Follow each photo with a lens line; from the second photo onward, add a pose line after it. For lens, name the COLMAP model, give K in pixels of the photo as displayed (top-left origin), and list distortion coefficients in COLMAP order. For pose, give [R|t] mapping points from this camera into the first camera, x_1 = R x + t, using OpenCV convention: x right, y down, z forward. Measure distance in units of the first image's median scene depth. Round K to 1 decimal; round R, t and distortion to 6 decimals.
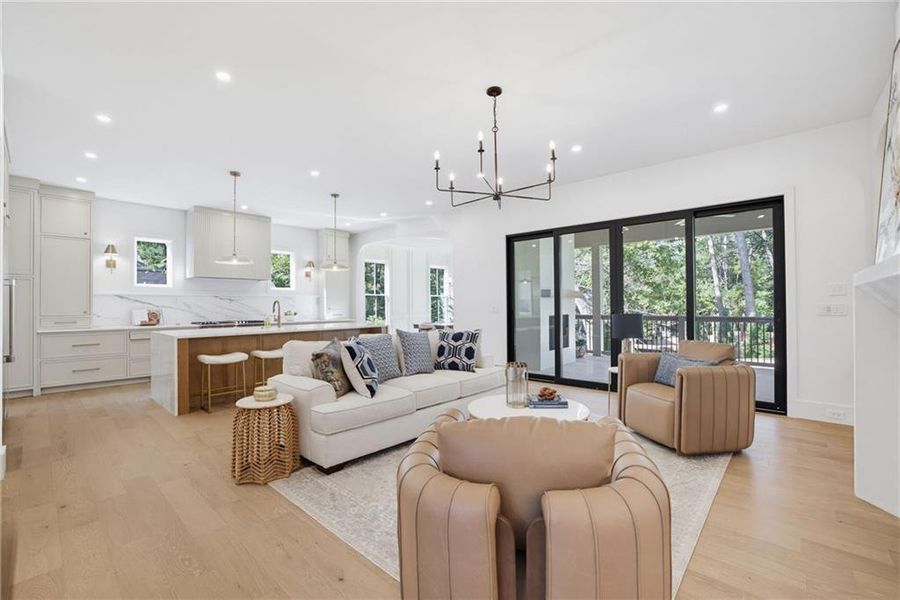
lens RADIAL K [[389.3, 0, 441.0], [0, 389.3, 303.8], [0, 0, 1]] dist [-0.040431, 0.015444]
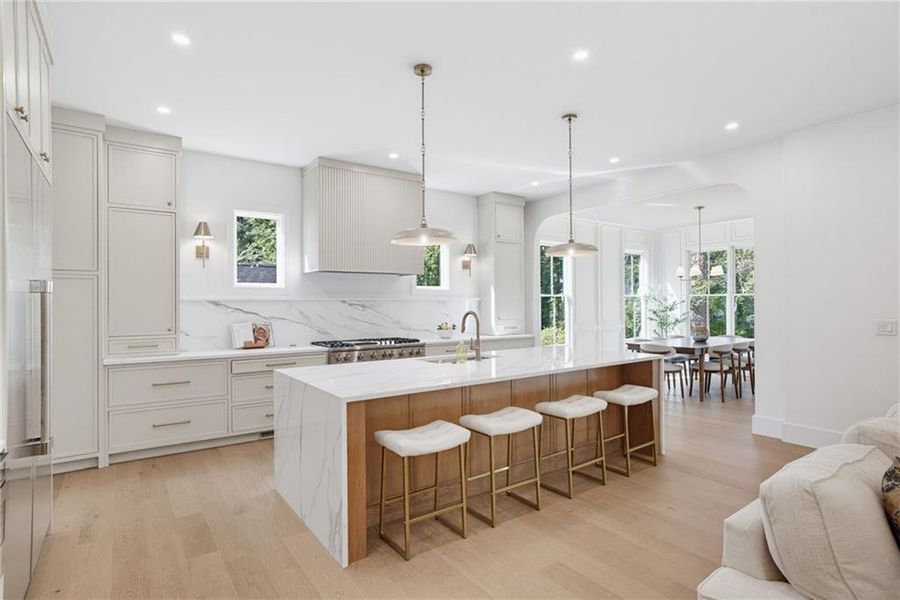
lens RADIAL K [[463.0, 0, 428.8], [0, 463.0, 302.9], [0, 0, 1]] dist [-0.001829, 0.000111]
pose [[0.975016, 0.000873, -0.222131, -0.314420], [0.000514, 0.999981, 0.006187, -0.023792], [0.222133, -0.006147, 0.974997, 0.316407]]
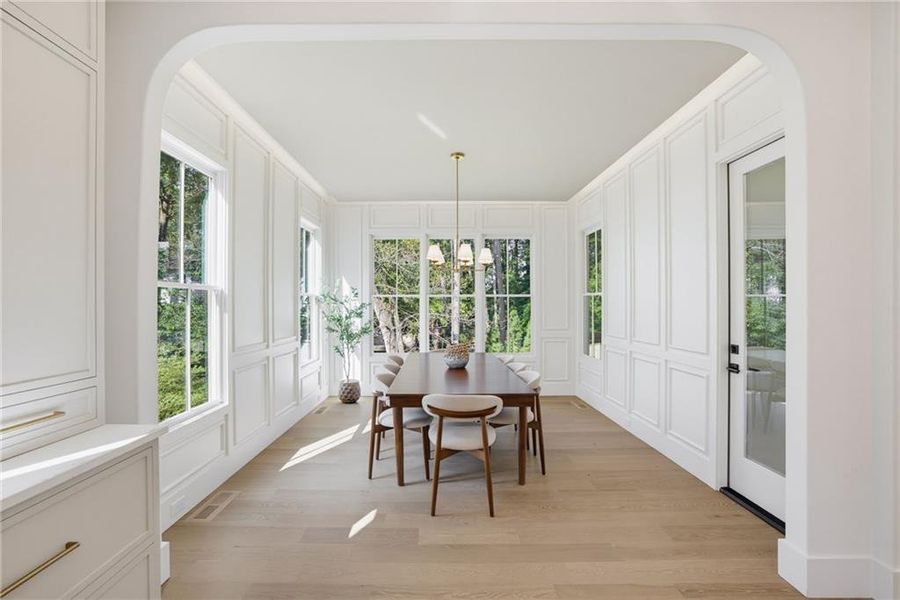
lens RADIAL K [[389.3, 0, 441.0], [0, 389.3, 303.8], [0, 0, 1]] dist [-0.040431, 0.015444]
pose [[0.719844, 0.001171, 0.694135, -0.355492], [-0.003770, 0.999990, 0.002223, -0.020685], [-0.694126, -0.004218, 0.719842, 1.136345]]
